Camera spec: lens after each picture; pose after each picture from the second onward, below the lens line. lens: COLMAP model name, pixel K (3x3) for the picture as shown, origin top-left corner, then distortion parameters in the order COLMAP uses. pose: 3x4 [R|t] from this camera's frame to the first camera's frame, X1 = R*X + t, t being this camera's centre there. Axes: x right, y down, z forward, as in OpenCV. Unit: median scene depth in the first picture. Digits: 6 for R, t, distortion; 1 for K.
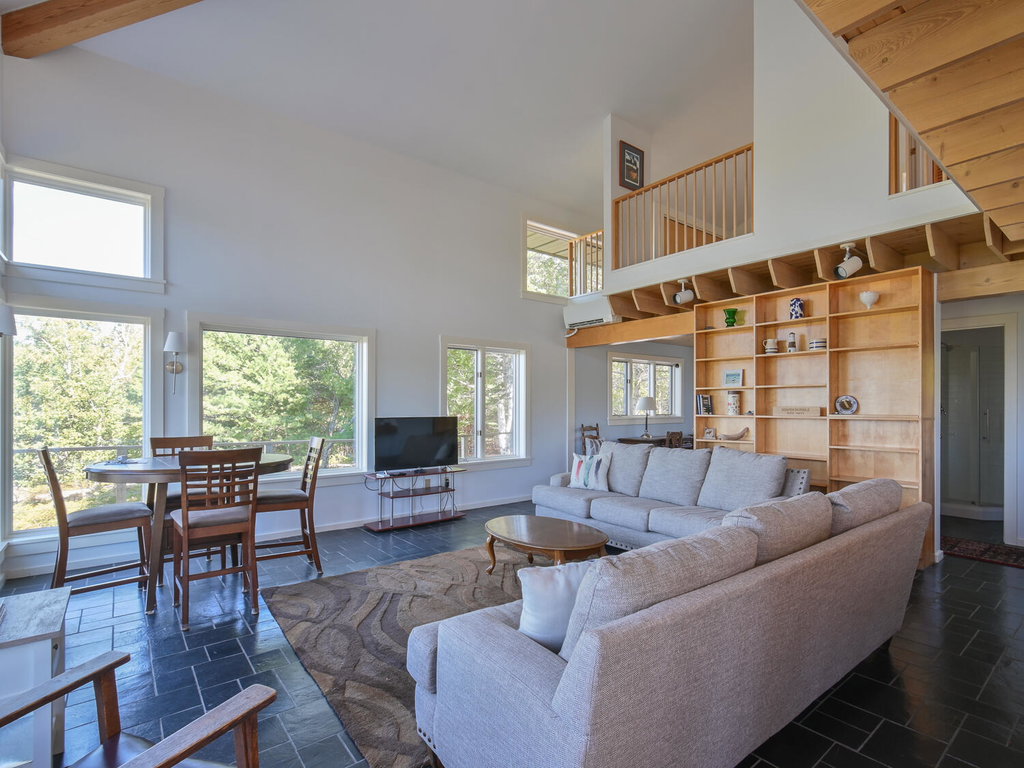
lens RADIAL K [[504.6, 0, 516.1], [0, 504.6, 388.2], [0, 0, 1]] dist [-0.003848, -0.000858]
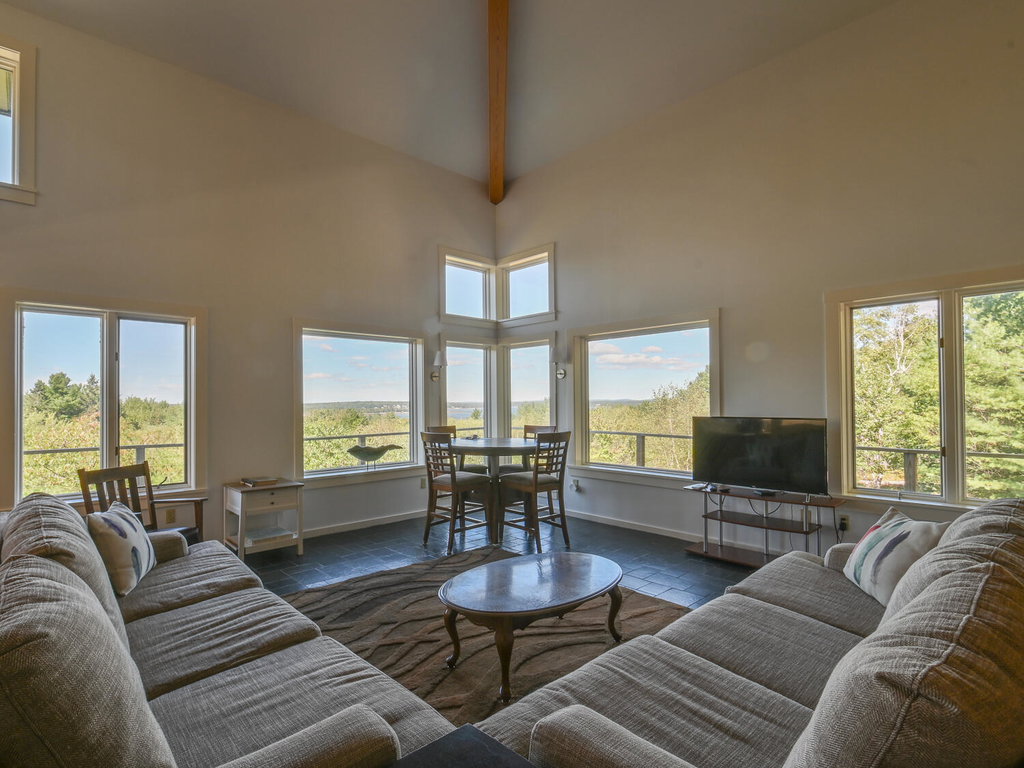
lens RADIAL K [[504.6, 0, 516.1], [0, 504.6, 388.2], [0, 0, 1]] dist [-0.003848, -0.000858]
pose [[0.094351, -0.026935, -0.995175, 0.535531], [0.041186, 0.998884, -0.023130, 0.019140], [0.994687, -0.038805, 0.095355, 0.633788]]
